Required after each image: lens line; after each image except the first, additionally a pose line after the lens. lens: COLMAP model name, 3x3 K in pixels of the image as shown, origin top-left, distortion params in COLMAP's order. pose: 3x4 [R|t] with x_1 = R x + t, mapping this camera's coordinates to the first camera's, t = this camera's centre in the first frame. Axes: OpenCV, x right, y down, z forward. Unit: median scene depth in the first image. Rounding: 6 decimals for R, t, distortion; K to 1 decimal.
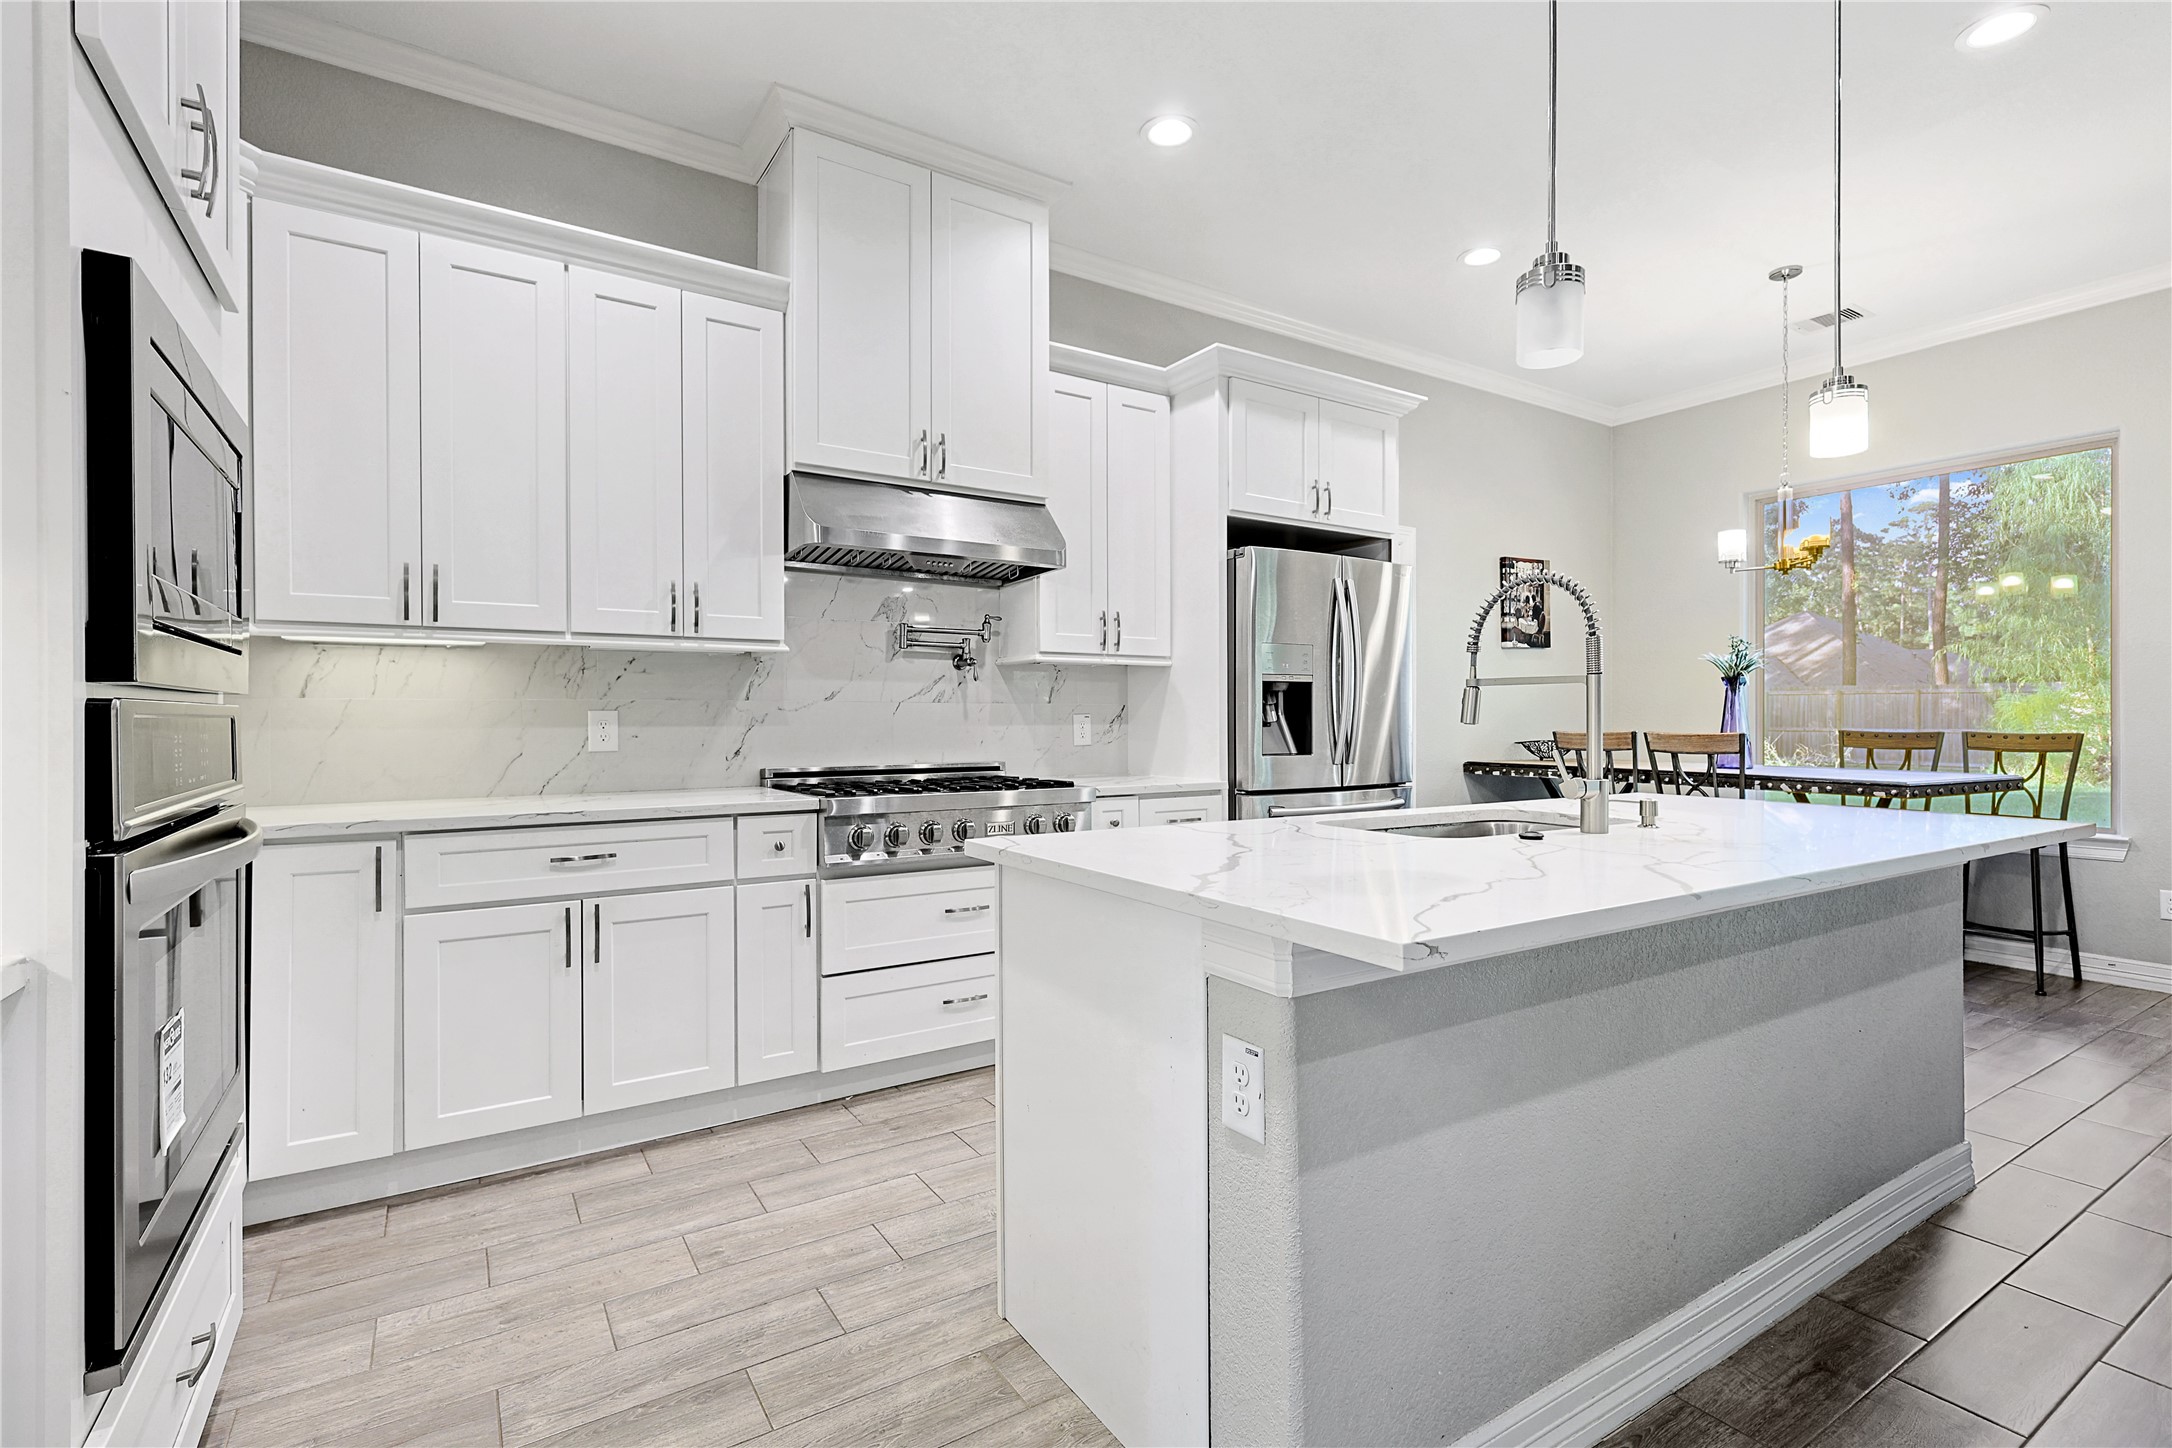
lens RADIAL K [[999.0, 0, 1084.5], [0, 999.0, 720.8], [0, 0, 1]] dist [0.003044, 0.000499]
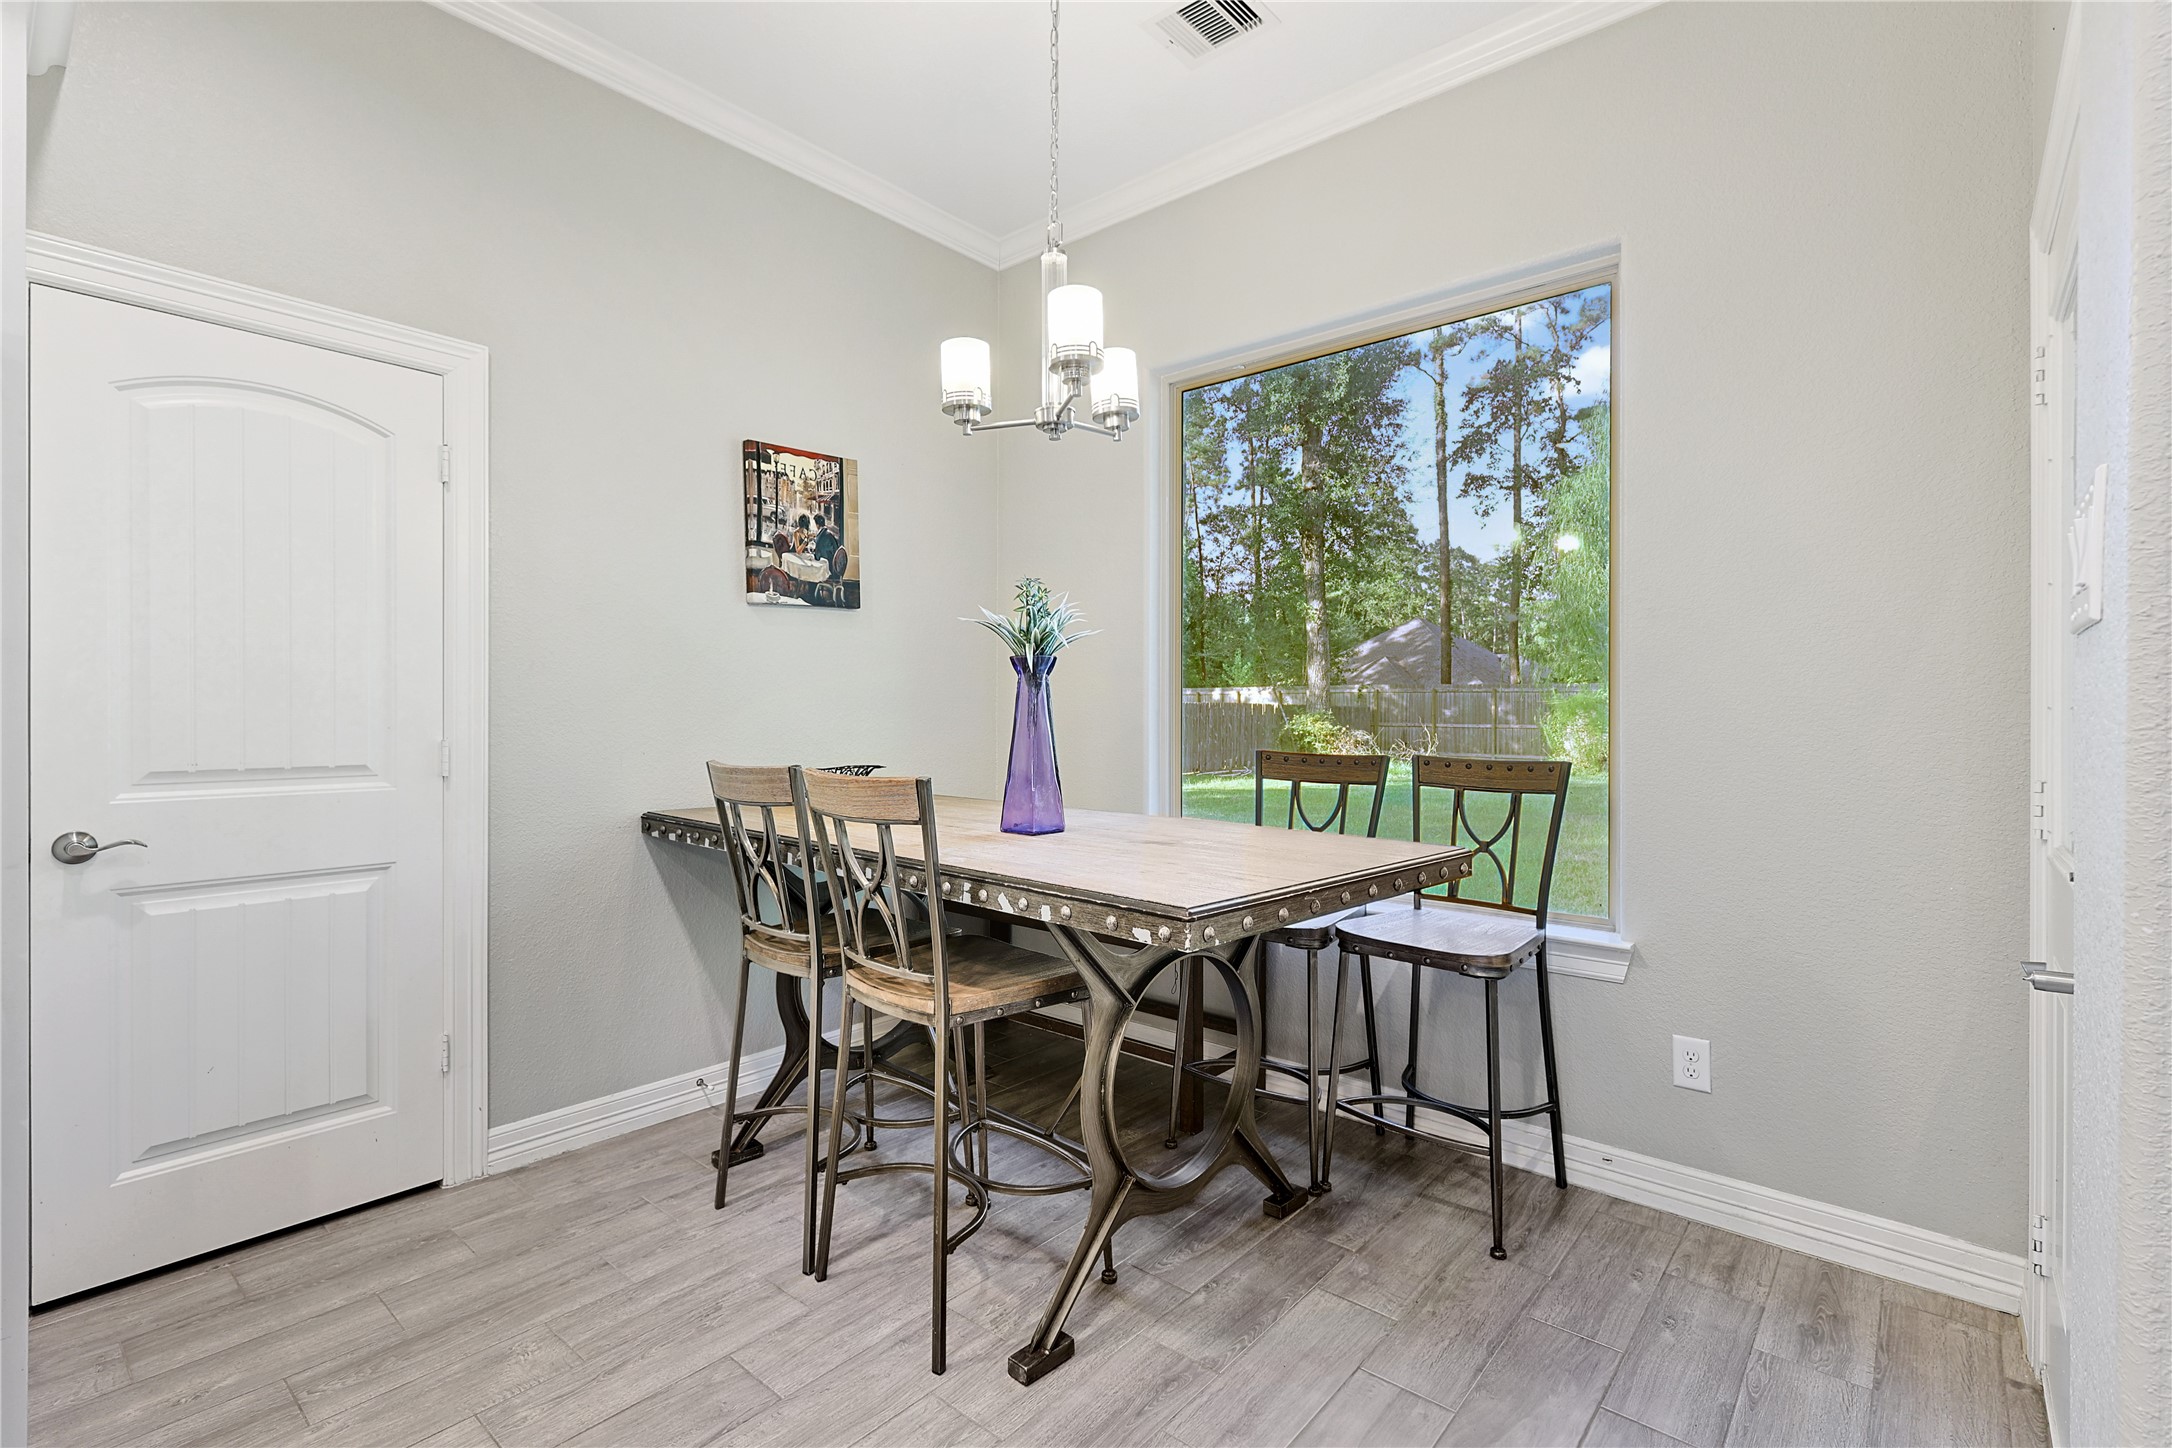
lens RADIAL K [[999.0, 0, 1080.1], [0, 999.0, 716.3], [0, 0, 1]] dist [0.003044, 0.000499]
pose [[0.958371, 0.001599, 0.285523, 0.730308], [-0.002247, 0.999996, 0.001943, -0.018806], [-0.285518, -0.002504, 0.958370, 0.687867]]
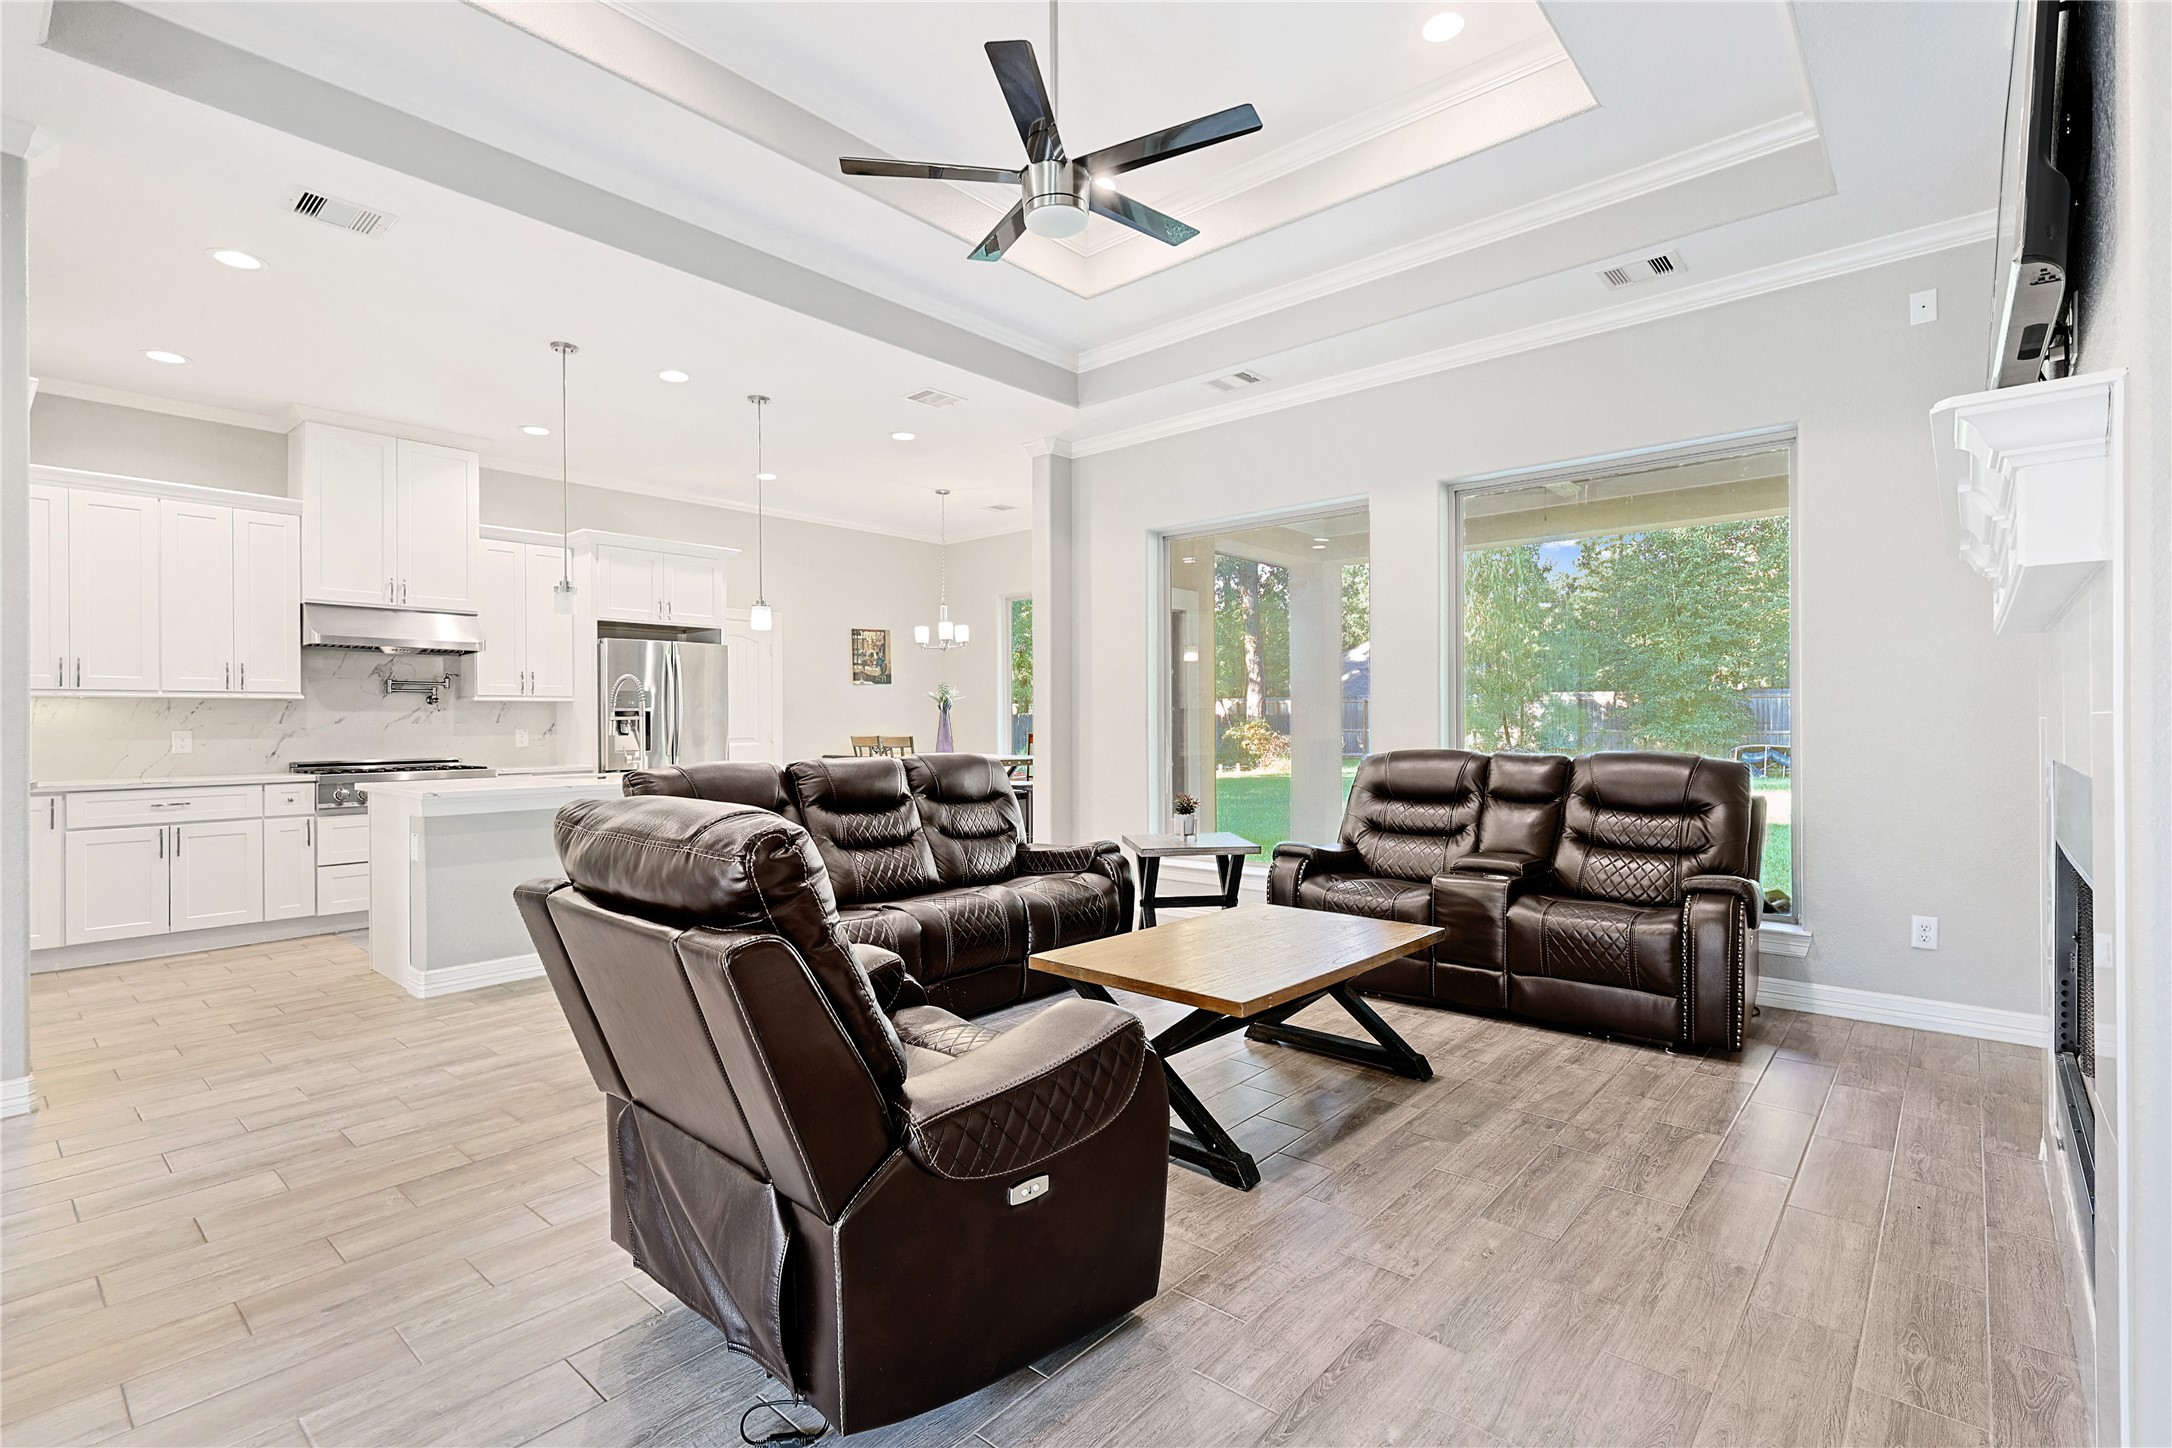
lens RADIAL K [[999.0, 0, 1080.2], [0, 999.0, 716.1], [0, 0, 1]] dist [0.003044, 0.000499]
pose [[0.960835, -0.001279, 0.277120, 0.538022], [0.002335, 0.999991, -0.003482, -0.024046], [-0.277113, 0.003993, 0.960829, -1.111148]]
